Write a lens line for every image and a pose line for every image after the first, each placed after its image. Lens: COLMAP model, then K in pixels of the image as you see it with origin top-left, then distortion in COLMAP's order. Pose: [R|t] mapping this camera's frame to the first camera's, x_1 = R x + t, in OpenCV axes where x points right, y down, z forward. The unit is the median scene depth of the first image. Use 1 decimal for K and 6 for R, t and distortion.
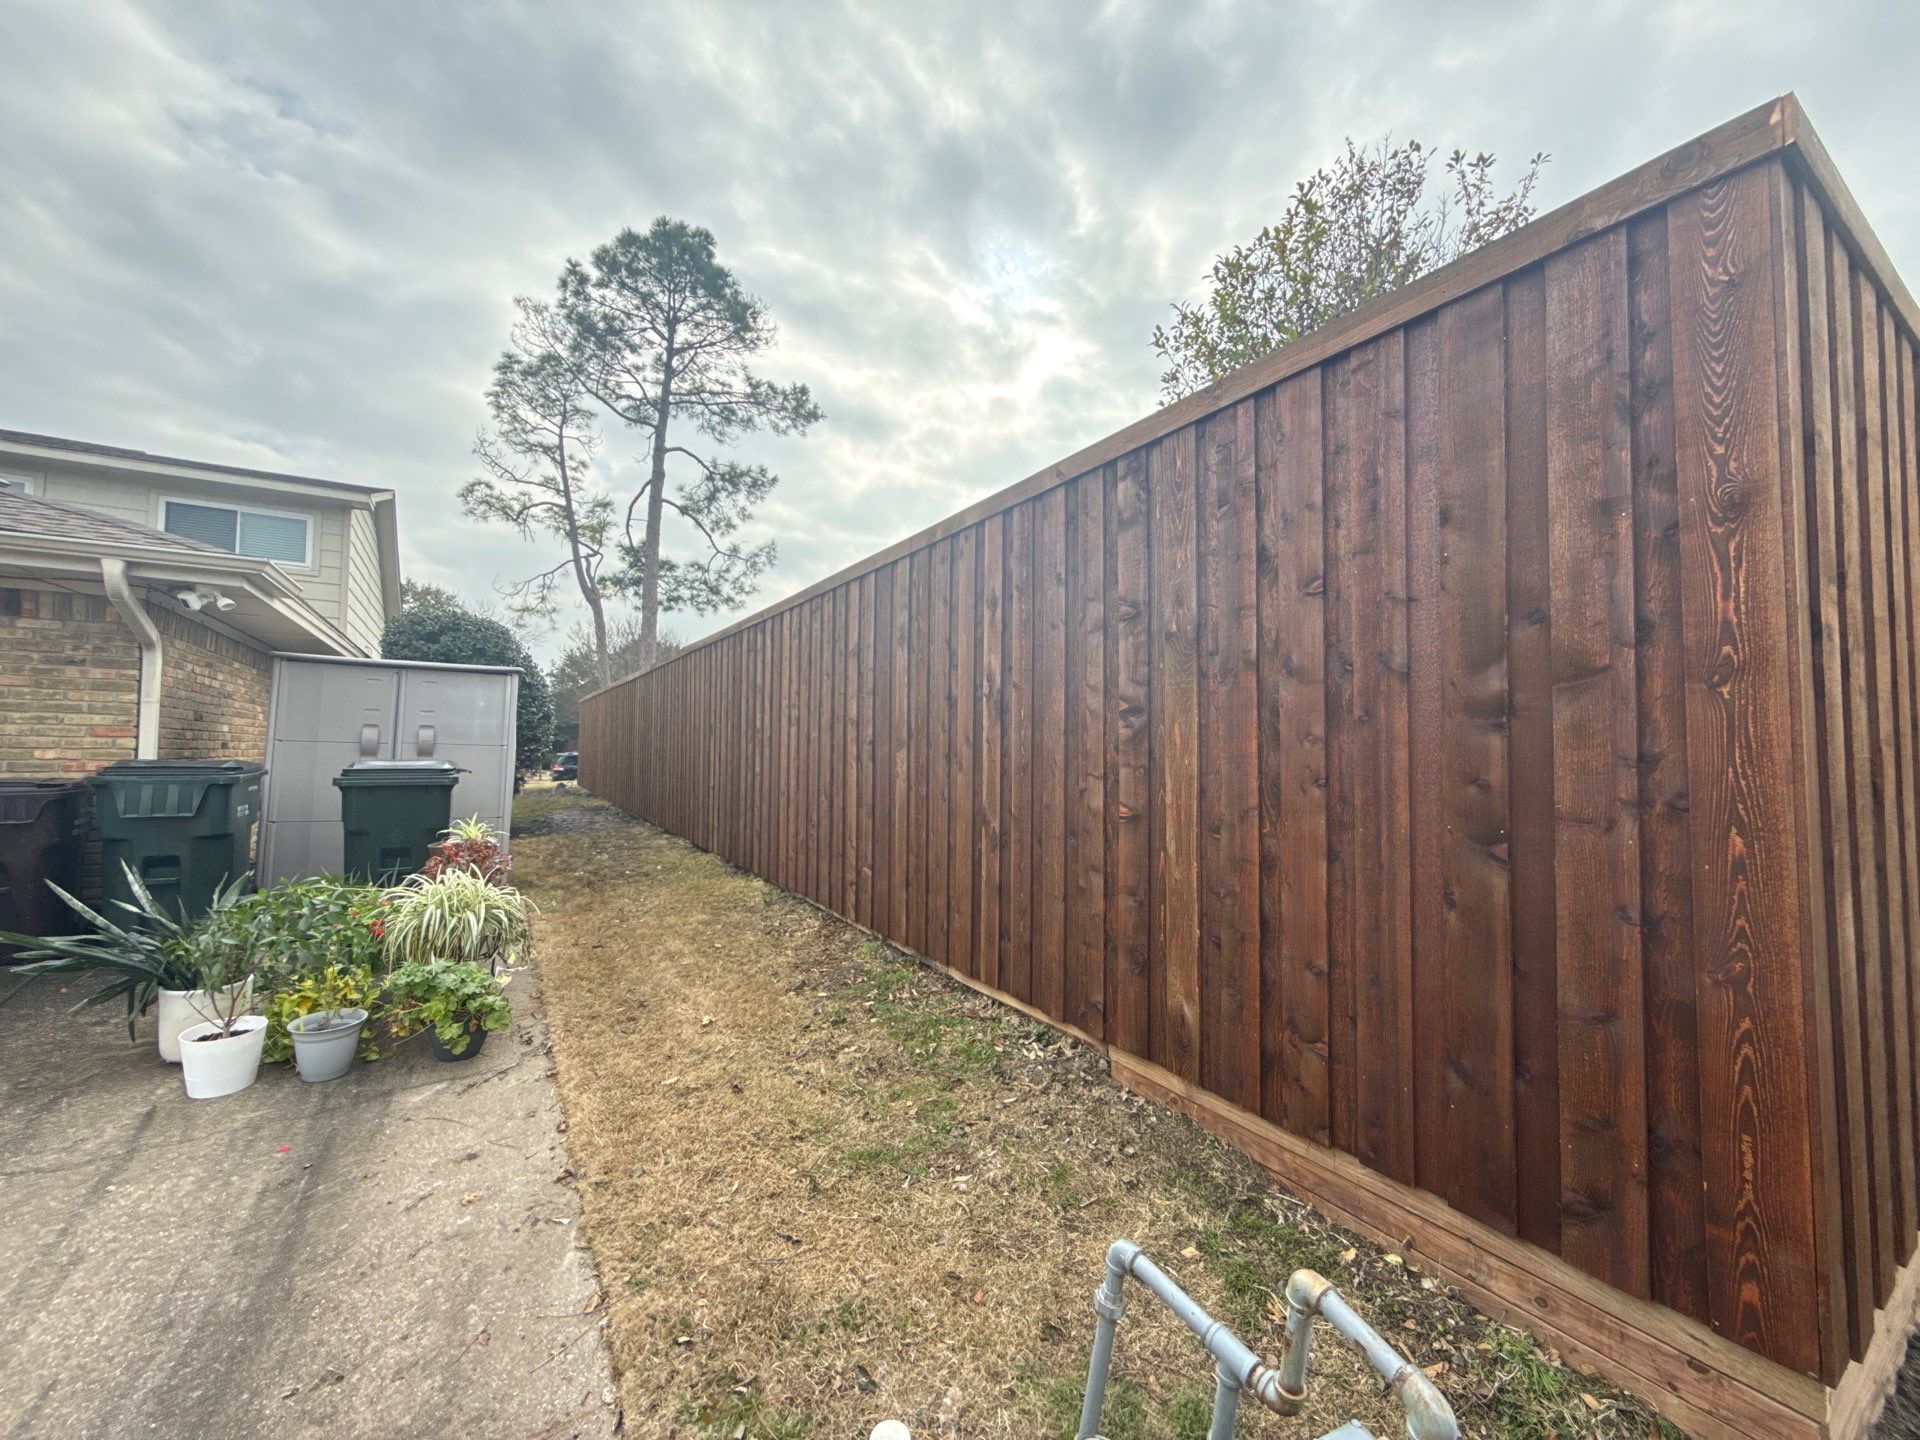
lens RADIAL K [[763.7, 0, 962.2], [0, 763.7, 718.6], [0, 0, 1]] dist [-0.000380, 0.000202]
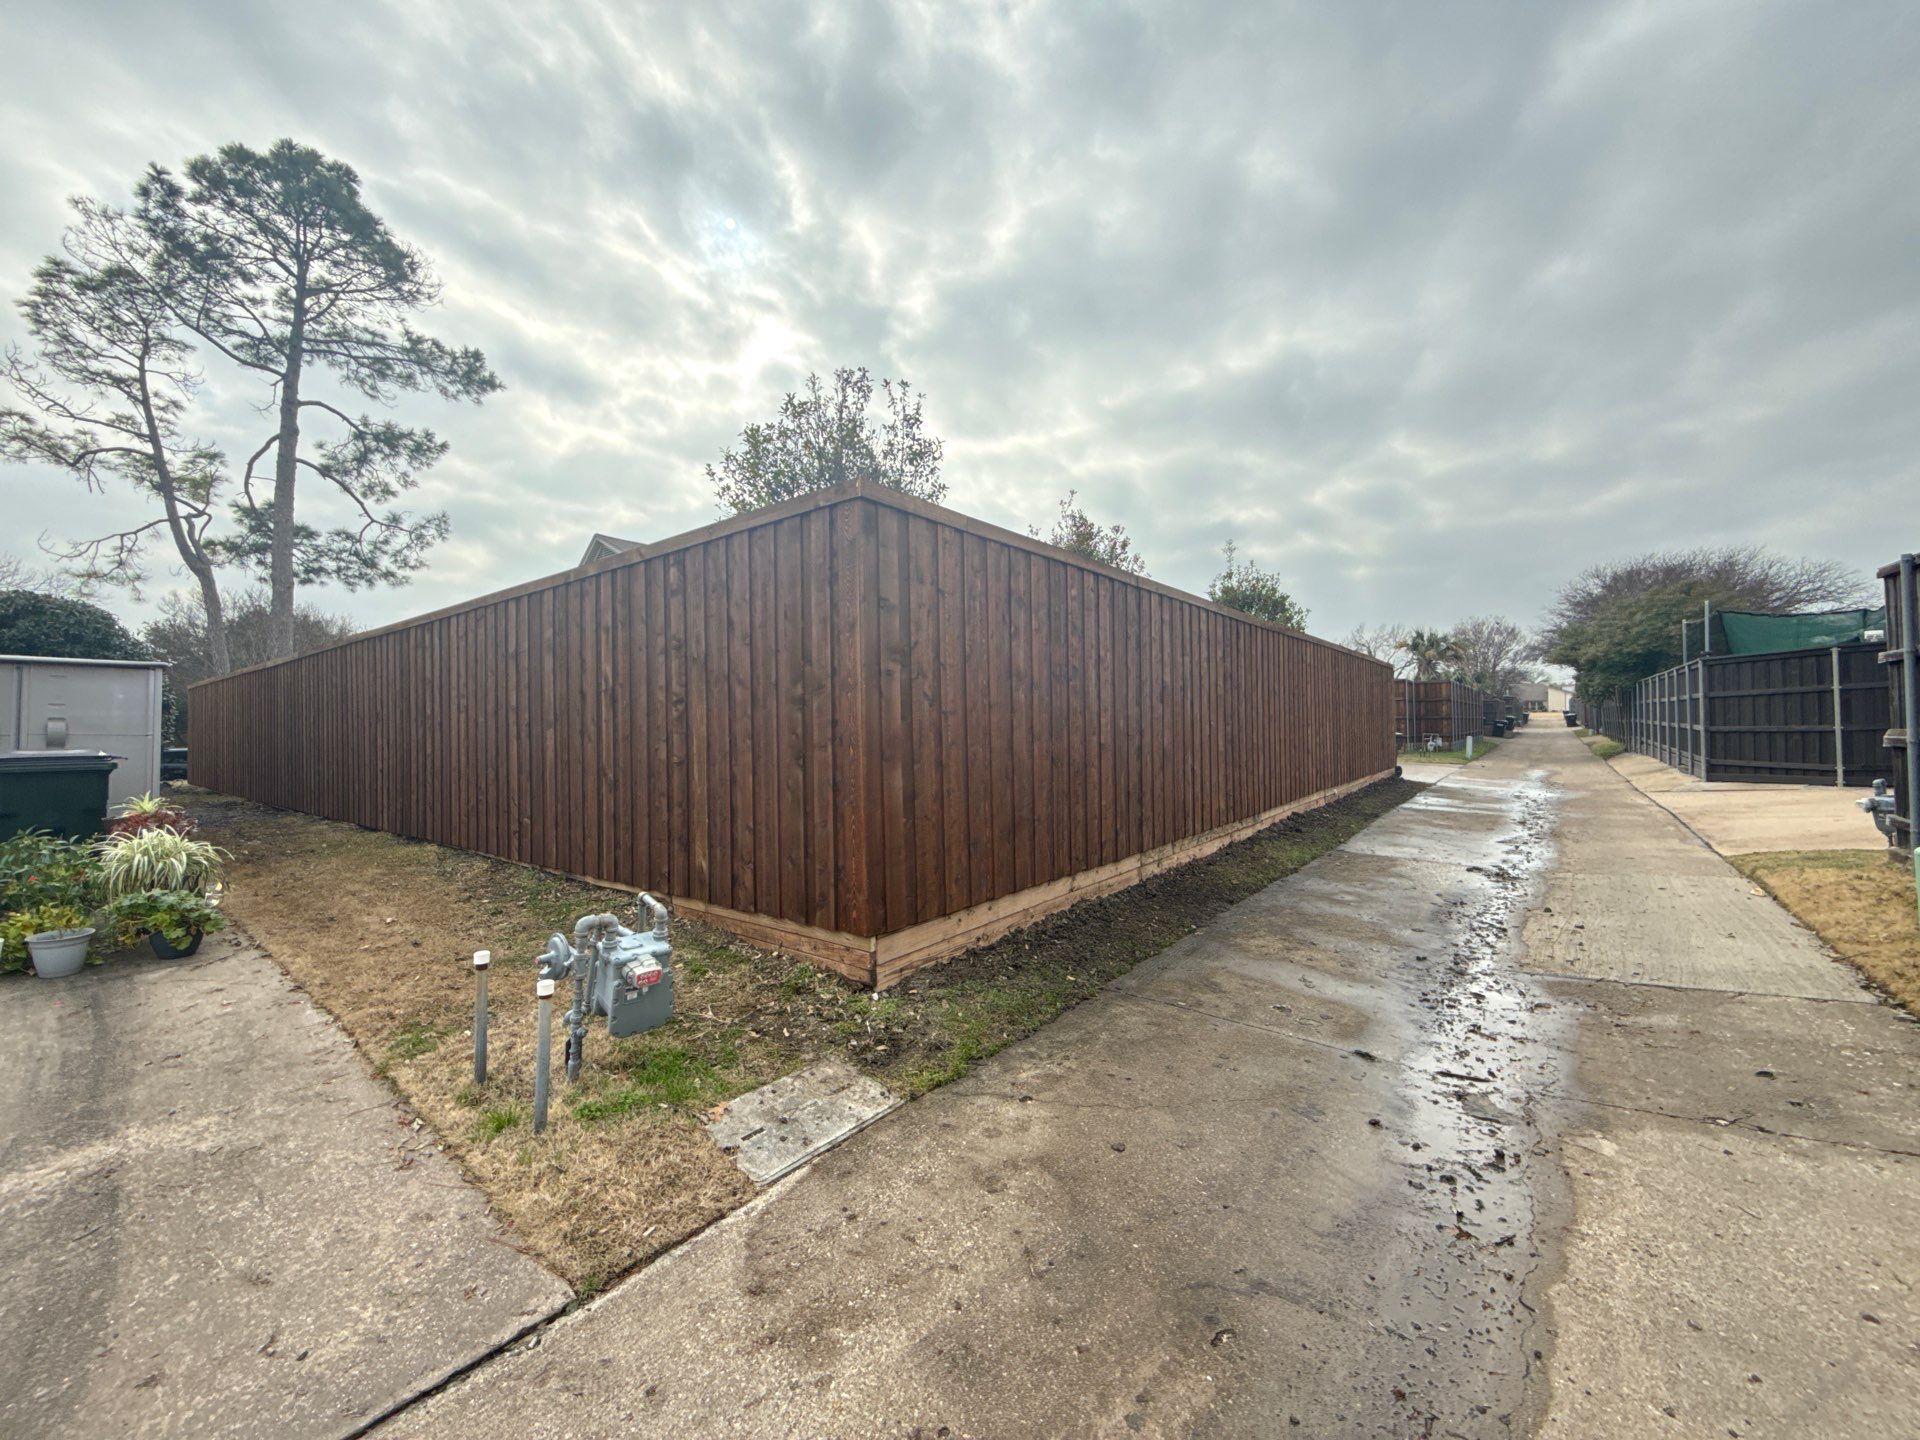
lens RADIAL K [[763.7, 0, 962.2], [0, 763.7, 718.6], [0, 0, 1]] dist [-0.000380, 0.000202]
pose [[0.940521, -0.018449, 0.339235, 0.028207], [0.010091, 0.999601, 0.026384, -0.001257], [-0.339586, -0.021391, 0.940332, -0.101259]]
